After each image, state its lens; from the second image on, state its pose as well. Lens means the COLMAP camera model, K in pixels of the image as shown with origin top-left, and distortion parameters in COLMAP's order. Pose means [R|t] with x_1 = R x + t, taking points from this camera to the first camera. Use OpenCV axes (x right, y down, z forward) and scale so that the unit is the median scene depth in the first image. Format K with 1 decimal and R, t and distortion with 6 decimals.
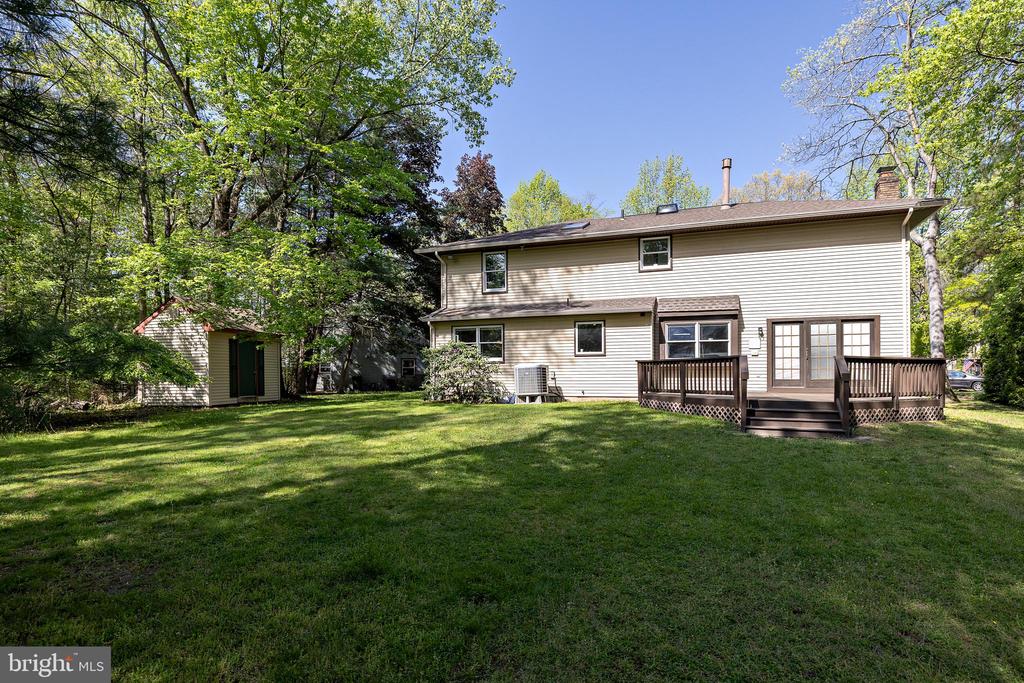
lens RADIAL K [[546.0, 0, 503.4], [0, 546.0, 360.8], [0, 0, 1]] dist [0.003615, 0.000473]
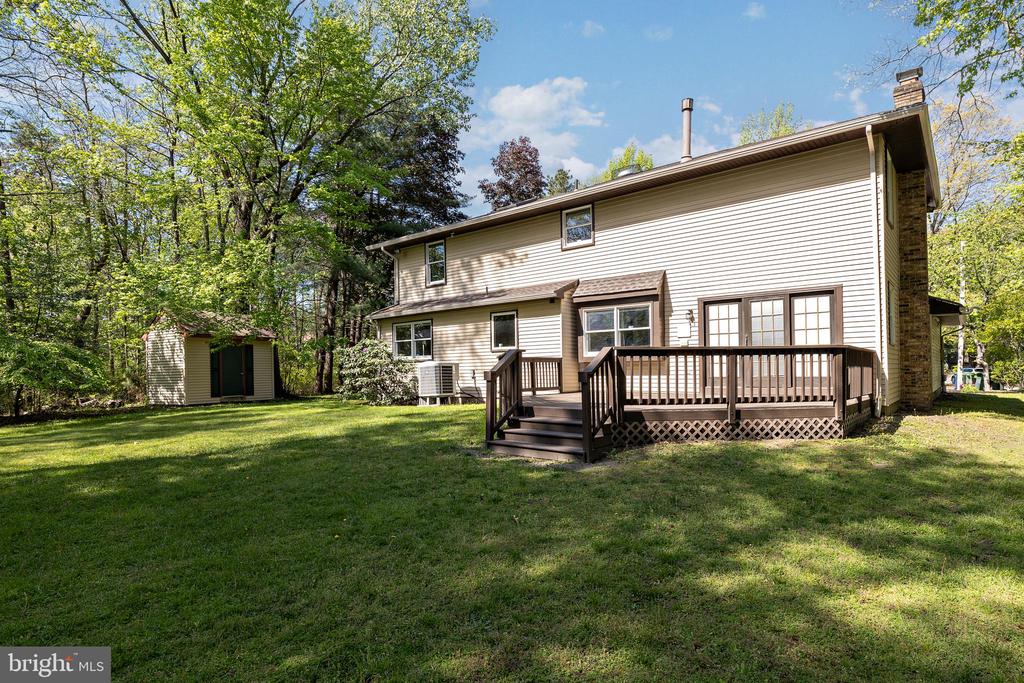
lens RADIAL K [[546.0, 0, 506.6], [0, 546.0, 360.0], [0, 0, 1]] dist [0.003615, 0.000473]
pose [[0.947134, -0.019372, -0.320254, 0.445601], [0.022107, 0.999744, 0.004905, 0.000545], [0.320077, -0.011726, 0.947319, 0.172187]]
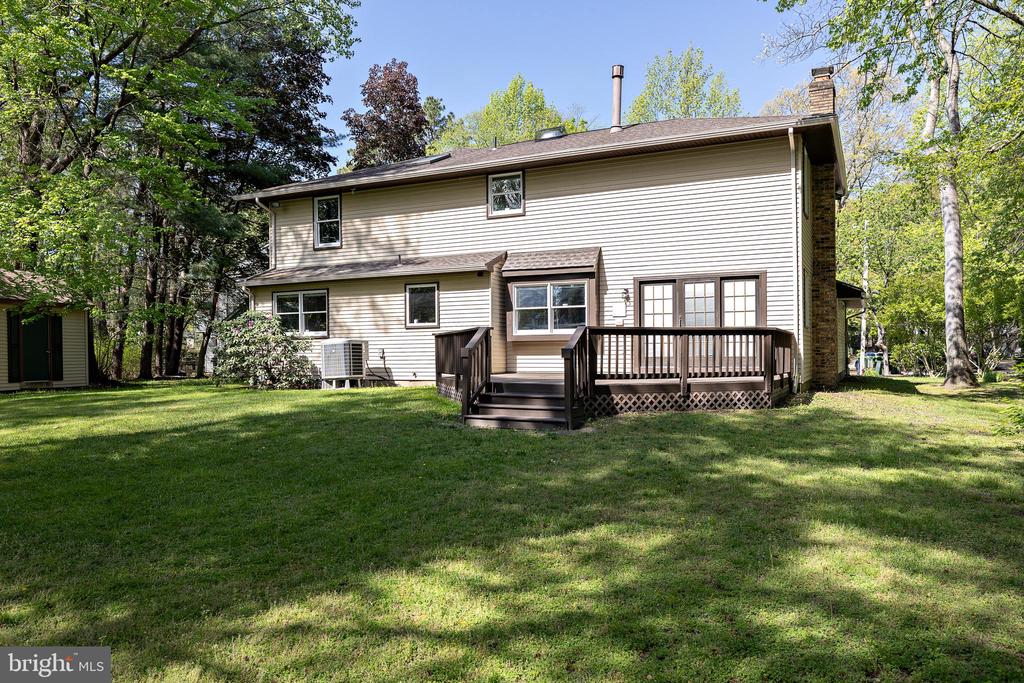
lens RADIAL K [[747.8, 0, 490.6], [0, 747.8, 340.7], [0, 0, 1]] dist [0.007226, 0.004326]
pose [[0.995180, -0.008232, -0.097720, 0.363415], [0.009293, 0.999903, 0.010409, -0.000867], [0.097624, -0.011267, 0.995160, -0.057687]]
